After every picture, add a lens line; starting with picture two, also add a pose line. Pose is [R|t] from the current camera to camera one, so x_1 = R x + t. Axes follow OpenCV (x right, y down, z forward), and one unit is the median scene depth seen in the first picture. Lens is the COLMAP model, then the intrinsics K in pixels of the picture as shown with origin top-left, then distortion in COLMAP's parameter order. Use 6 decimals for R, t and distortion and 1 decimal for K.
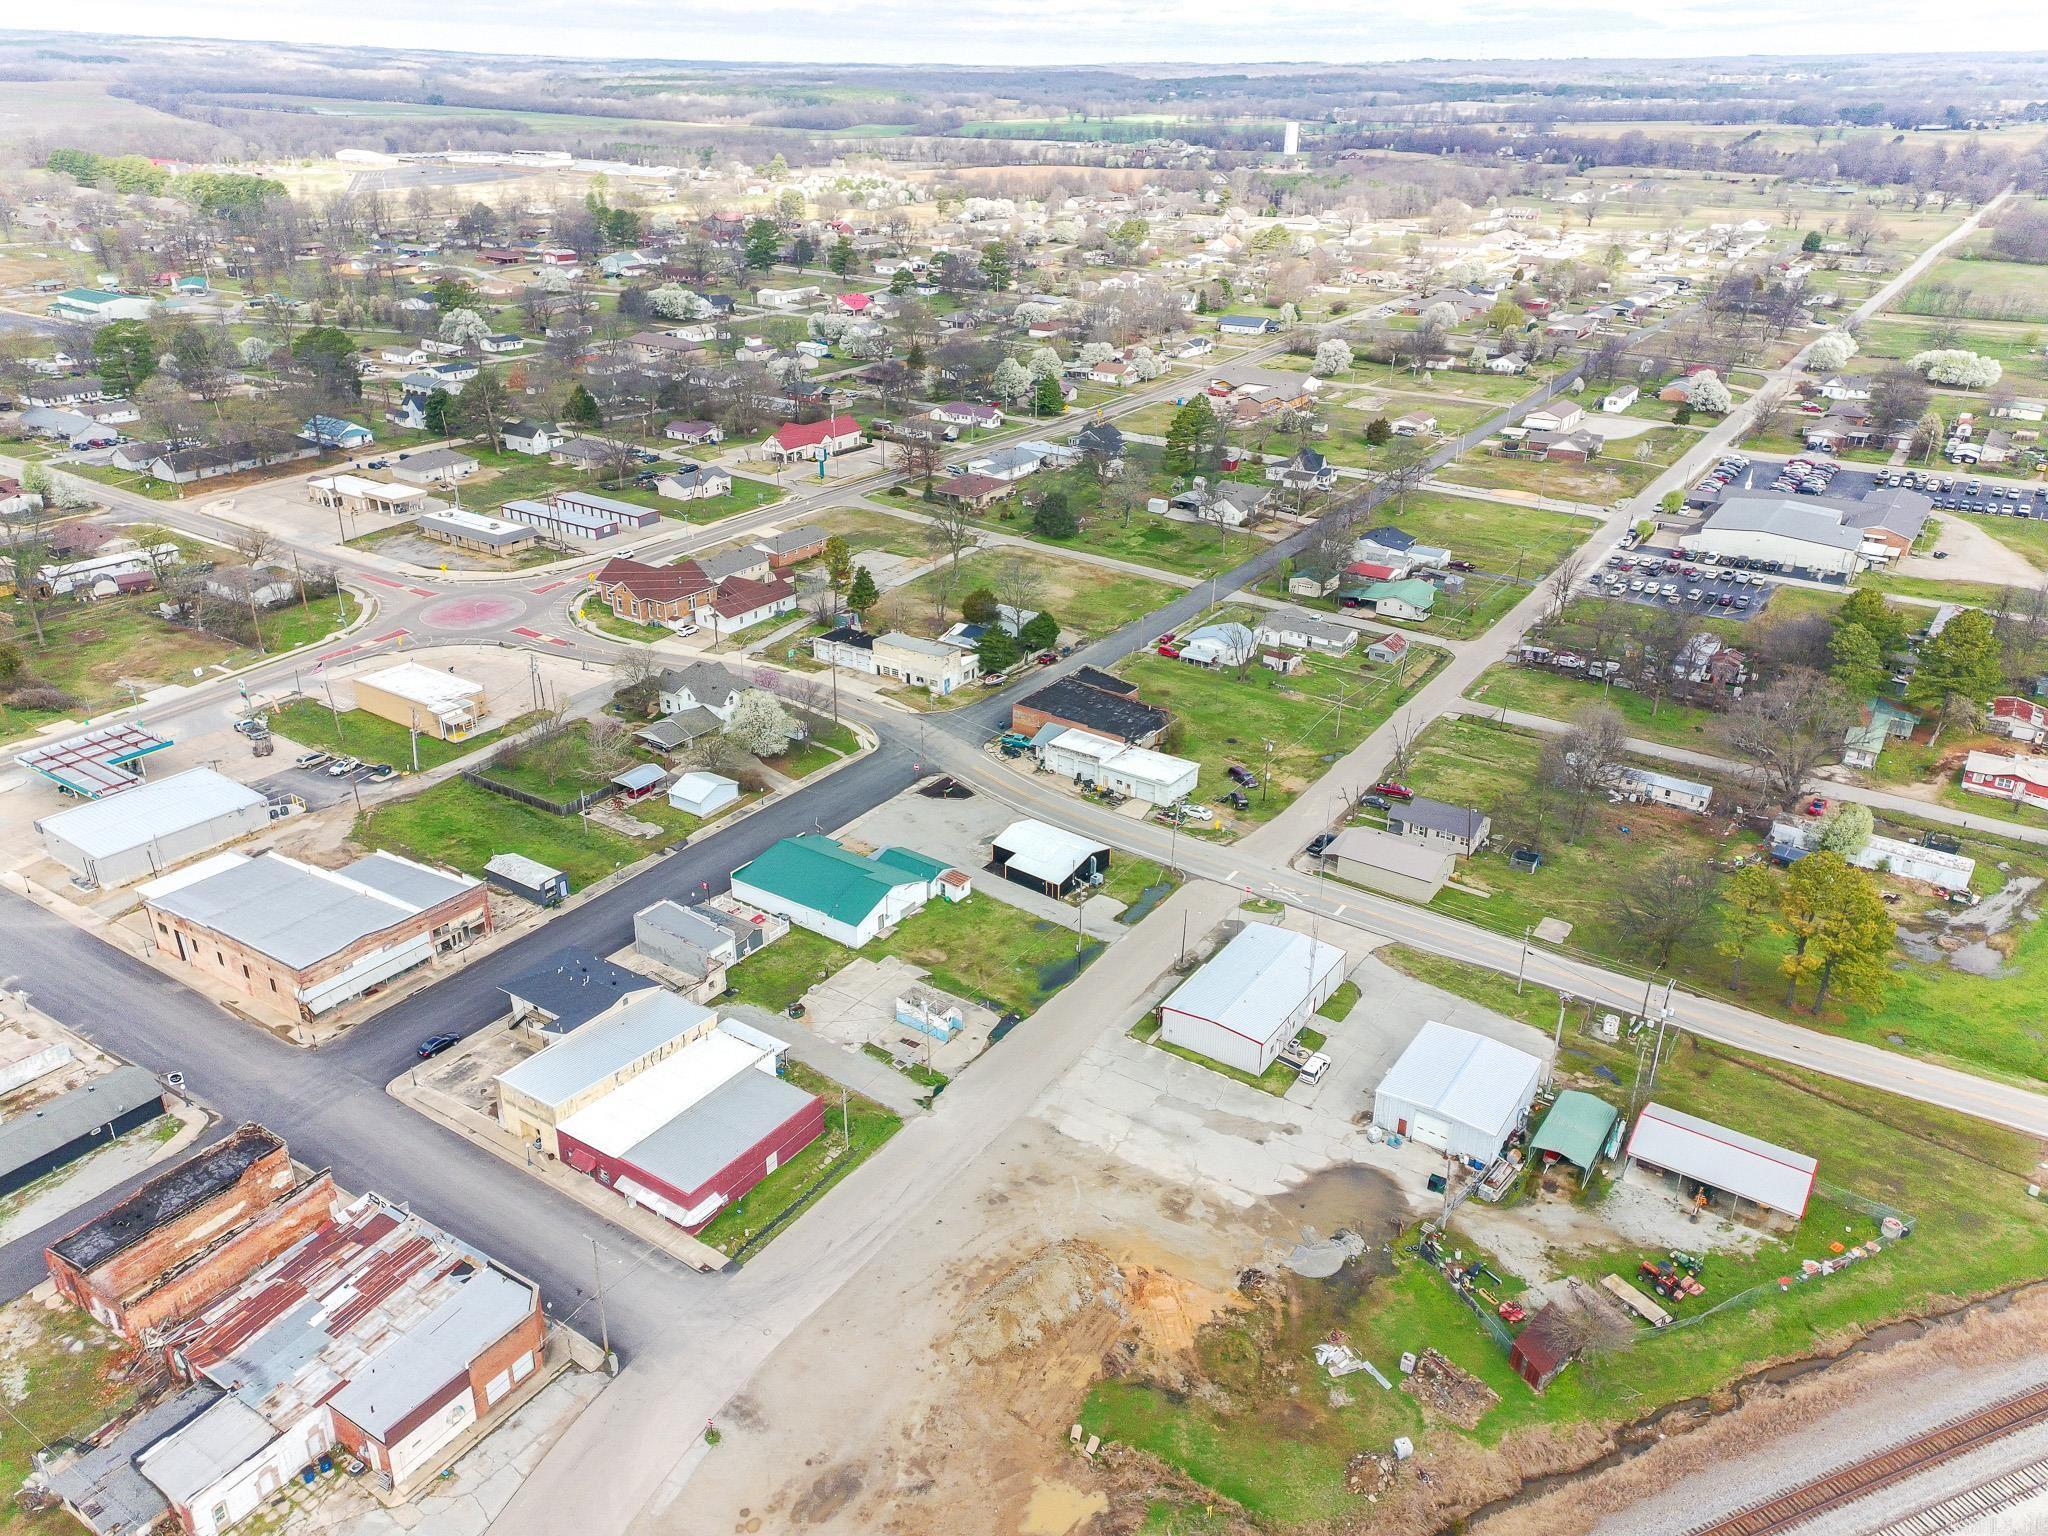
lens RADIAL K [[1485.5, 0, 1037.5], [0, 1485.5, 756.7], [0, 0, 1]] dist [0.124468, -0.048017]
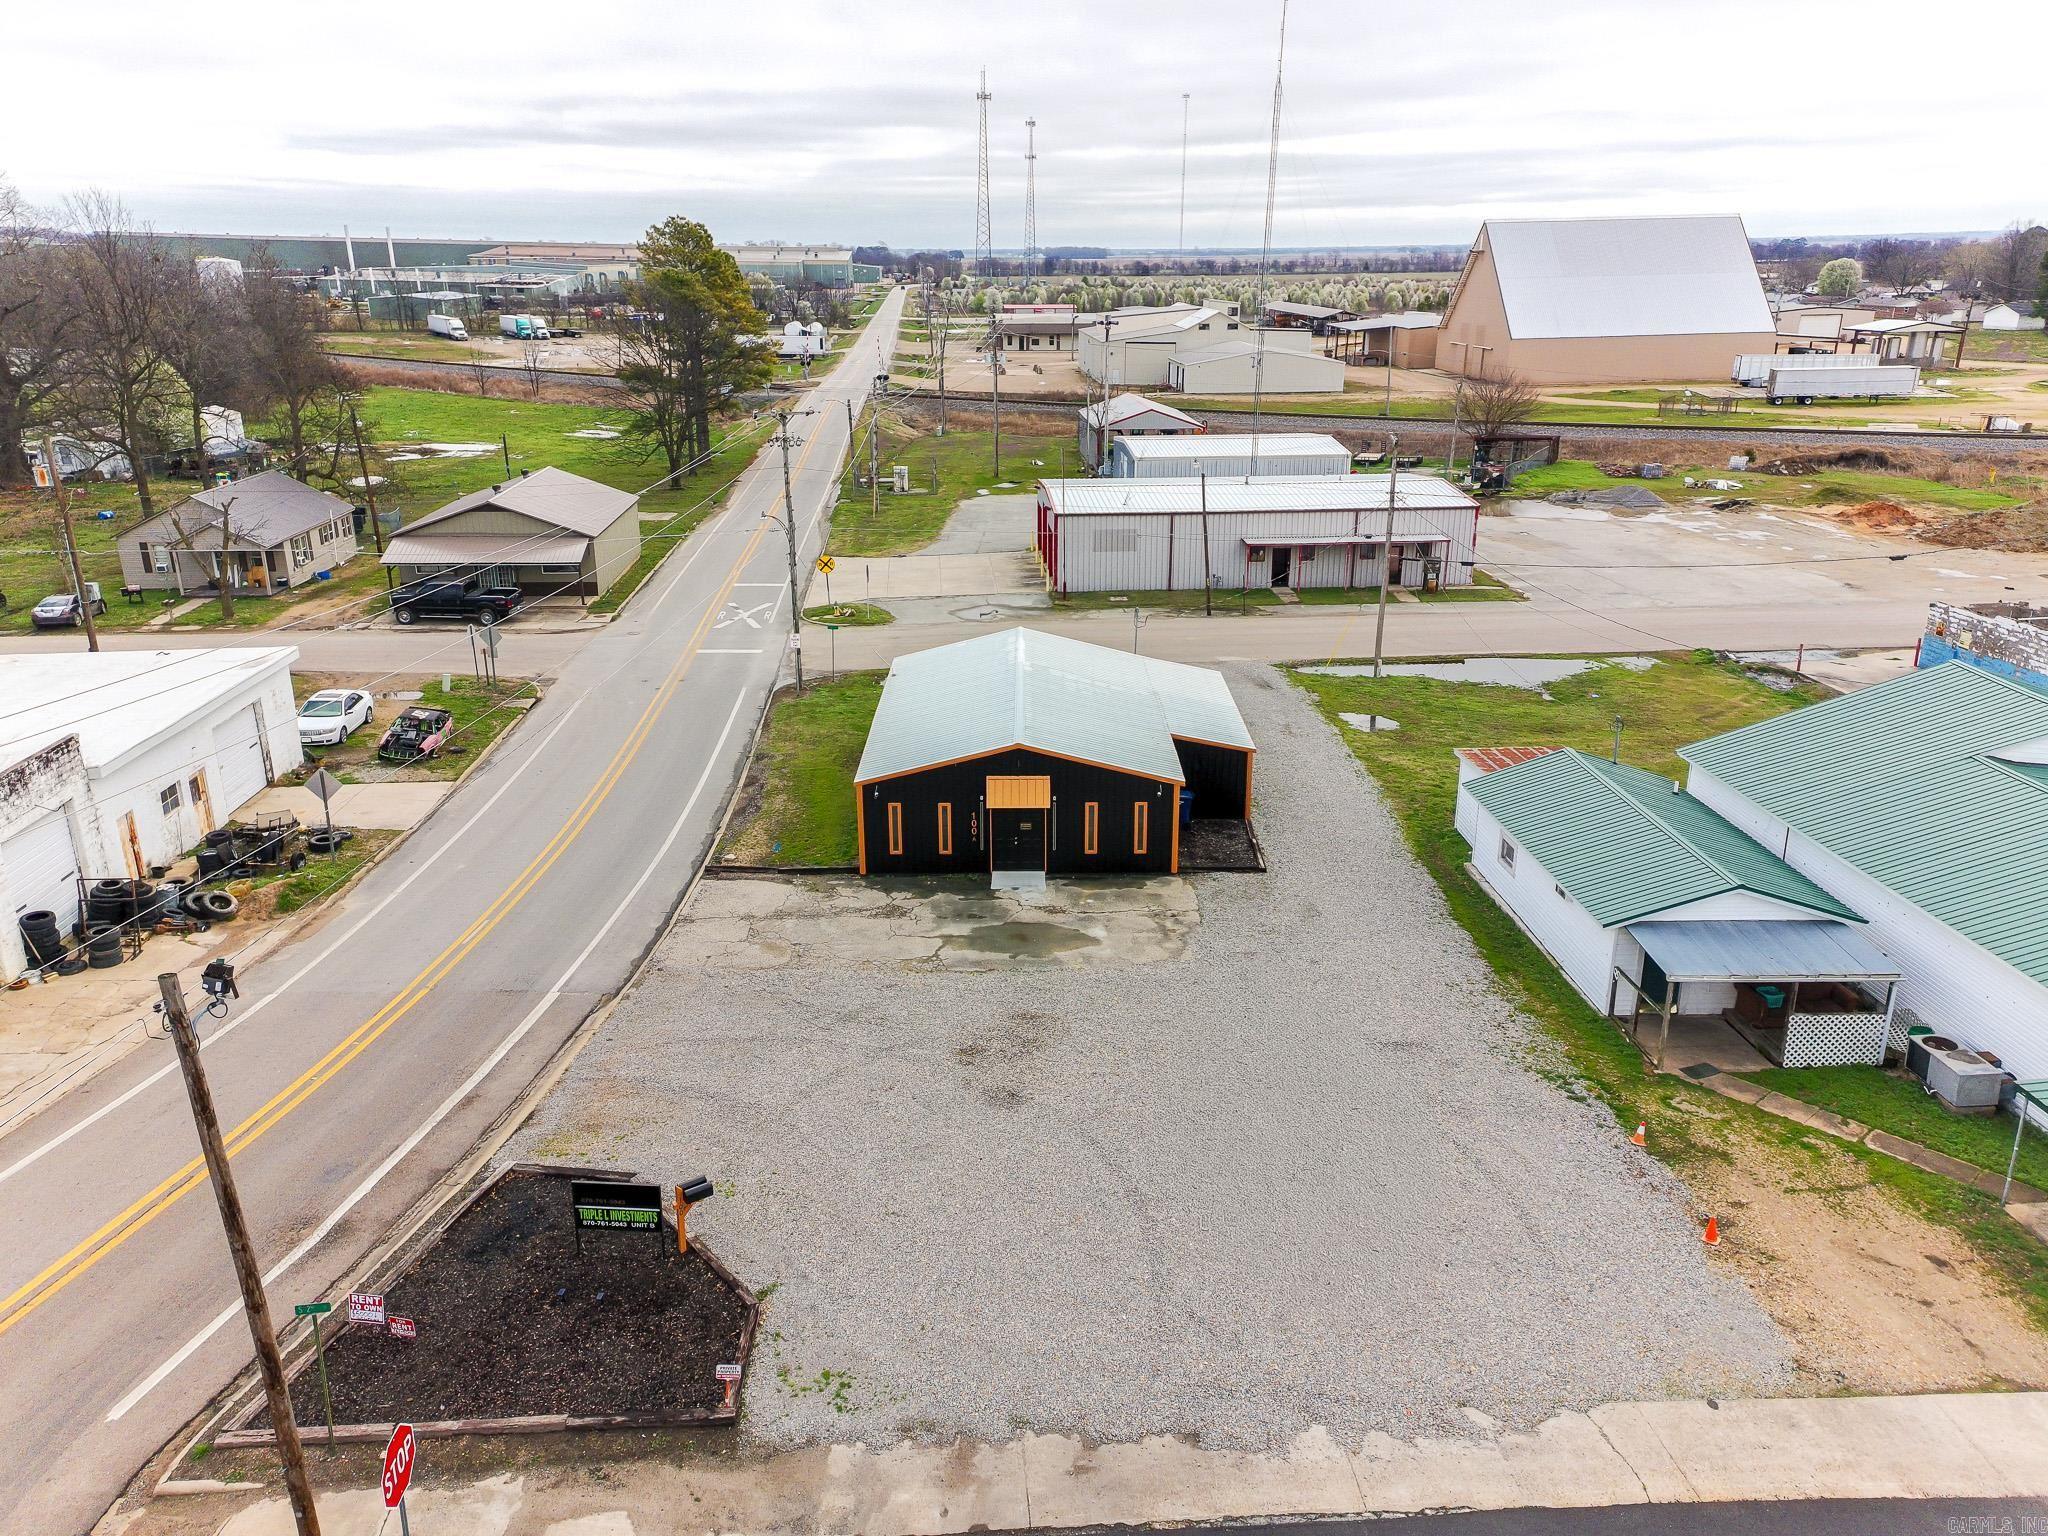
lens RADIAL K [[1485.5, 0, 1037.5], [0, 1485.5, 756.7], [0, 0, 1]] dist [0.124468, -0.048017]
pose [[-0.615287, -0.259993, 0.744195, -0.136419], [0.324369, 0.776921, 0.539609, -0.049364], [-0.718476, 0.573408, -0.393696, 0.879366]]
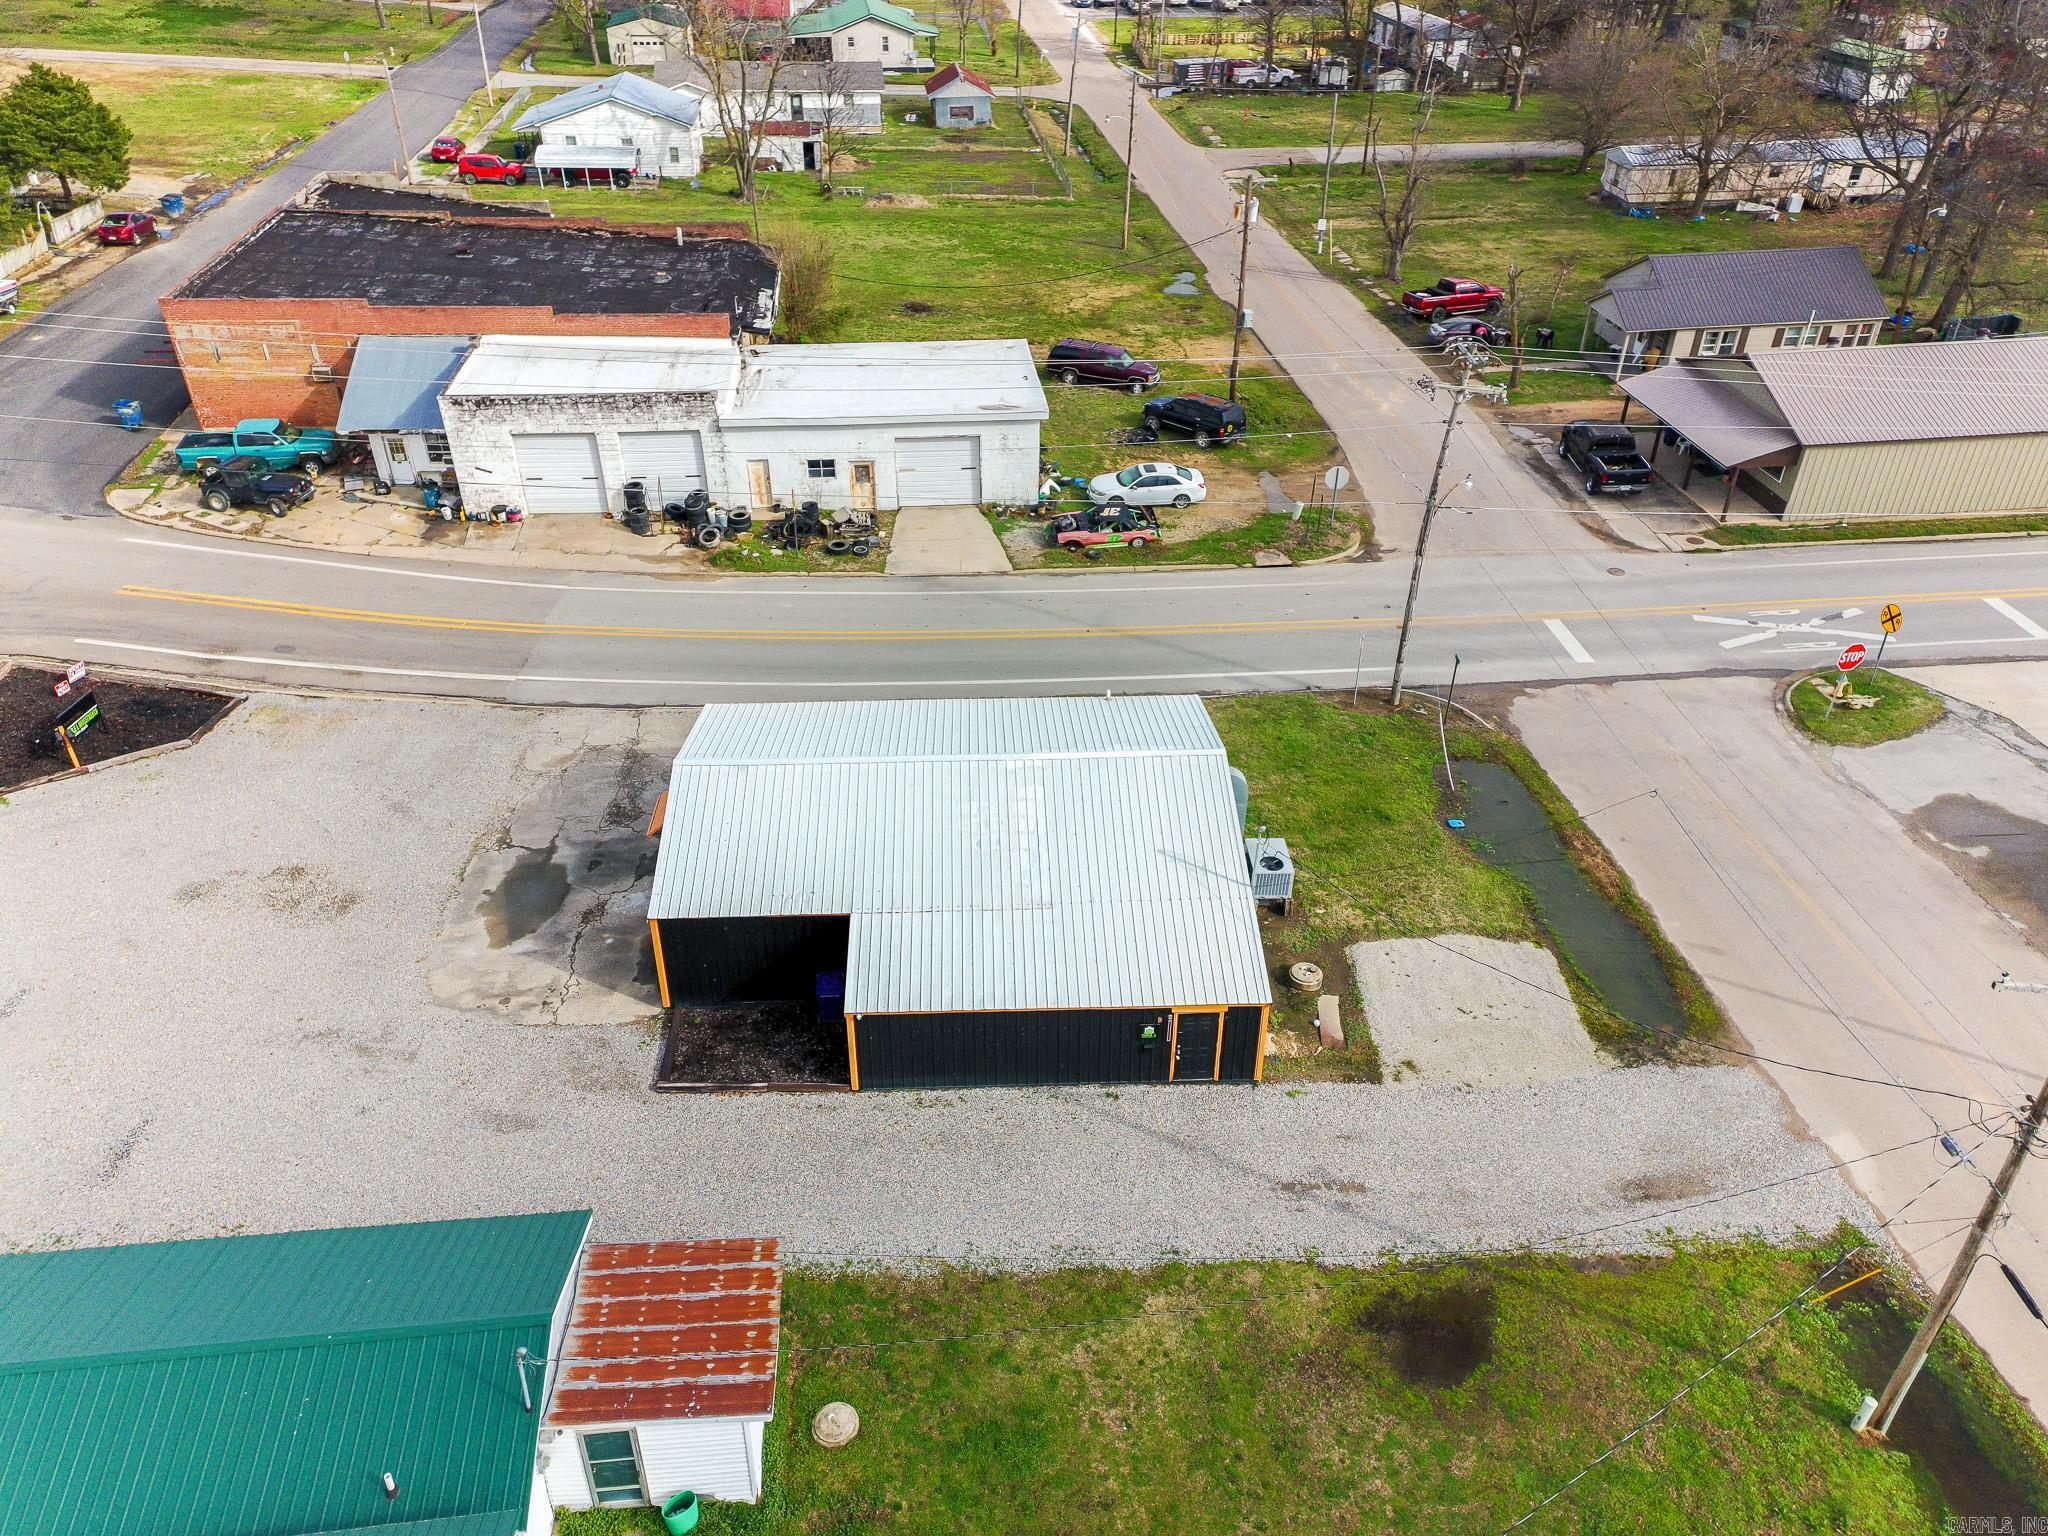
lens RADIAL K [[1485.5, 0, 1037.5], [0, 1485.5, 756.7], [0, 0, 1]] dist [0.124468, -0.048017]
pose [[0.764867, -0.354848, 0.537644, -0.064341], [0.270491, 0.934378, 0.231887, 0.012270], [-0.584648, -0.031935, 0.810658, 0.678554]]
